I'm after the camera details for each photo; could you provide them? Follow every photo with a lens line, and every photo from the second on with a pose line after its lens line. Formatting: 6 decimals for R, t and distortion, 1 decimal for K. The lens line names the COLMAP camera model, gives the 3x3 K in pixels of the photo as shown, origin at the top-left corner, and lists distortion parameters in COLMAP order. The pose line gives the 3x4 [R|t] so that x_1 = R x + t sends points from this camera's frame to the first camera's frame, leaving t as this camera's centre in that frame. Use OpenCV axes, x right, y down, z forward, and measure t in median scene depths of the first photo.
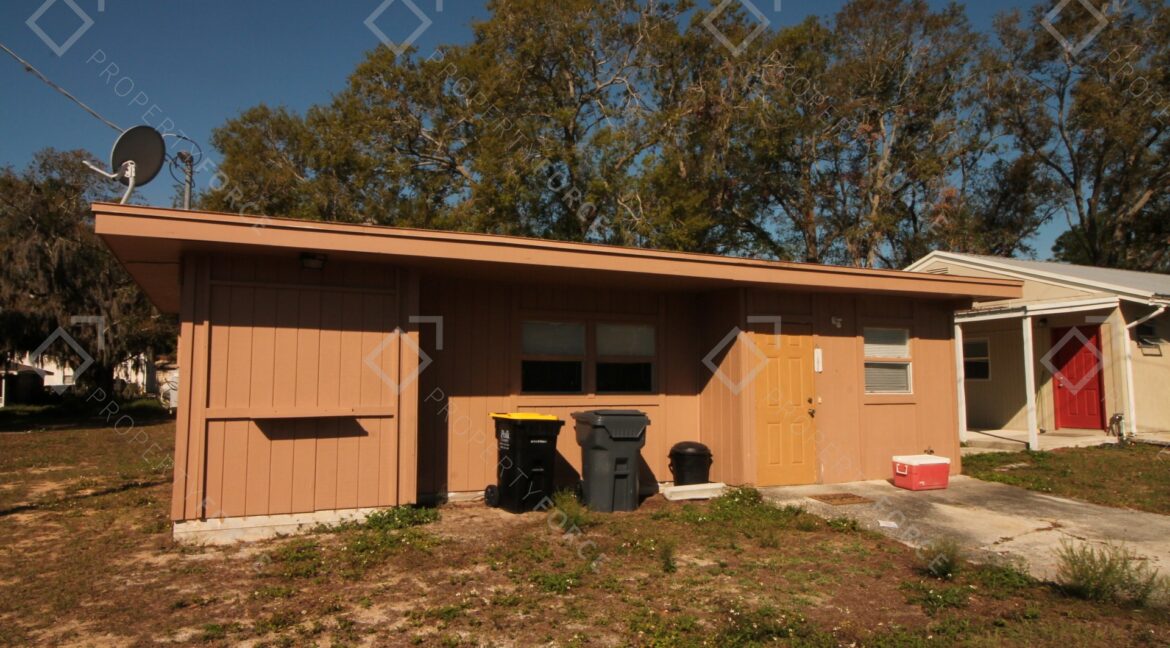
lens RADIAL K [[772.7, 0, 583.4], [0, 772.7, 317.0], [0, 0, 1]] dist [0.010329, -0.005071]
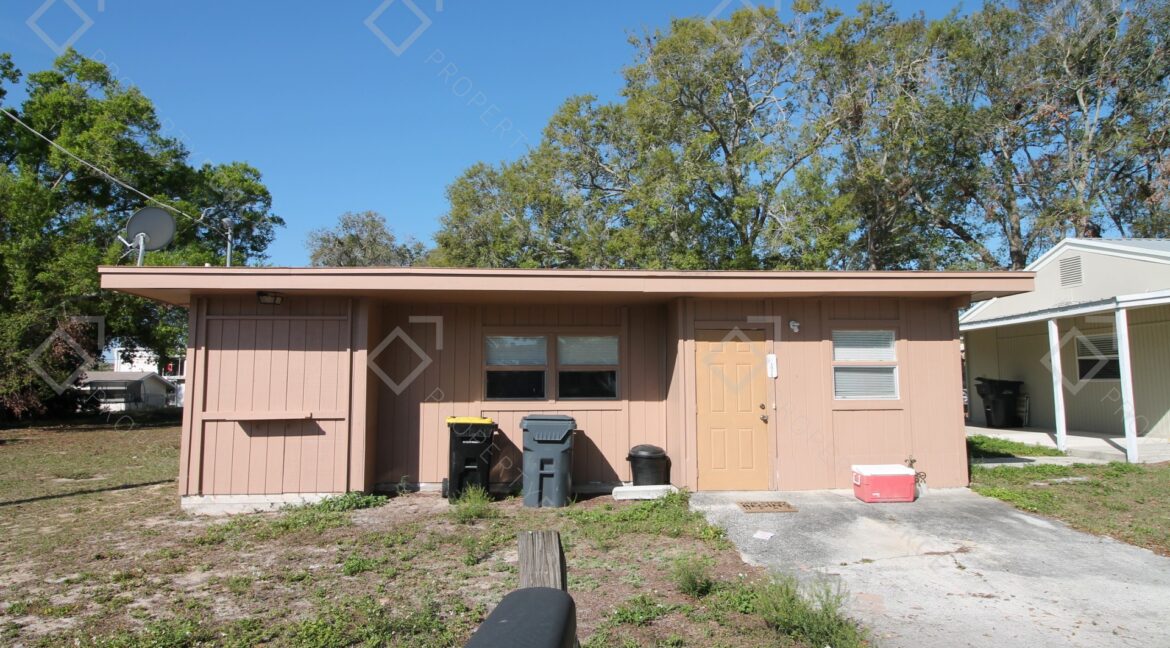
lens RADIAL K [[689.9, 0, 587.8], [0, 689.9, 316.2], [0, 0, 1]] dist [-0.002297, 0.001391]
pose [[0.935084, -0.040970, -0.352050, 0.405660], [0.037202, 0.999155, -0.017464, -0.001190], [0.352468, 0.003233, 0.935818, 0.088032]]
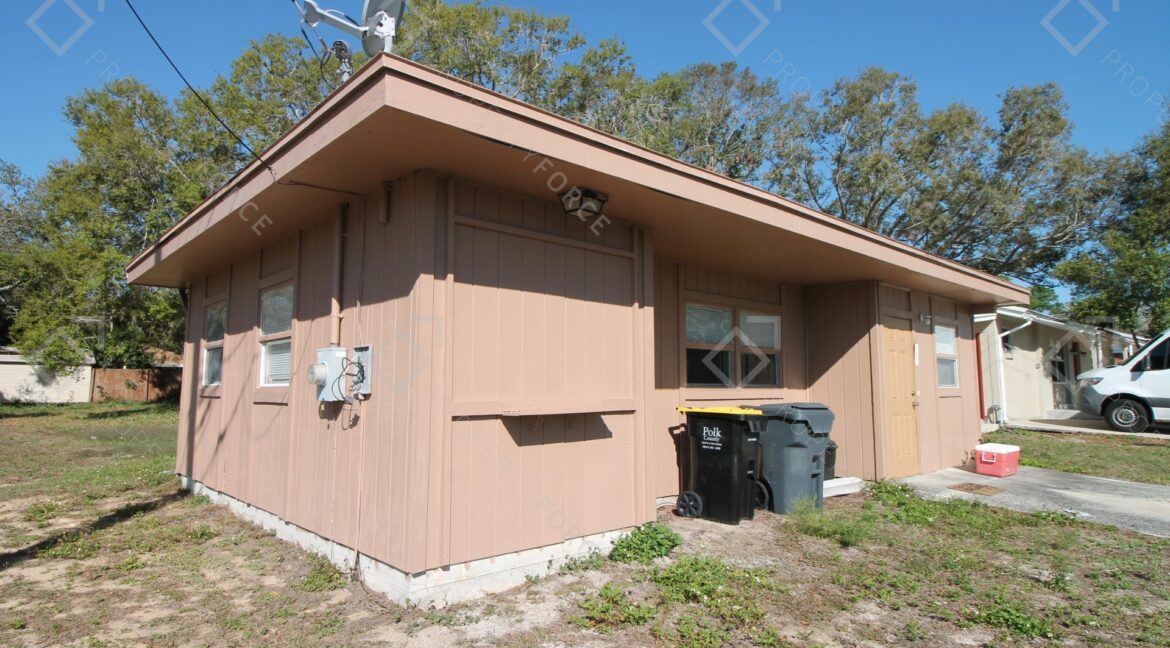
lens RADIAL K [[655.3, 0, 580.8], [0, 655.3, 321.3], [0, 0, 1]] dist [-0.006046, -0.004121]
pose [[0.953225, 0.033241, 0.300430, -0.402076], [-0.030376, 0.999438, -0.014204, 0.037766], [-0.300733, 0.004414, 0.953698, 0.303876]]
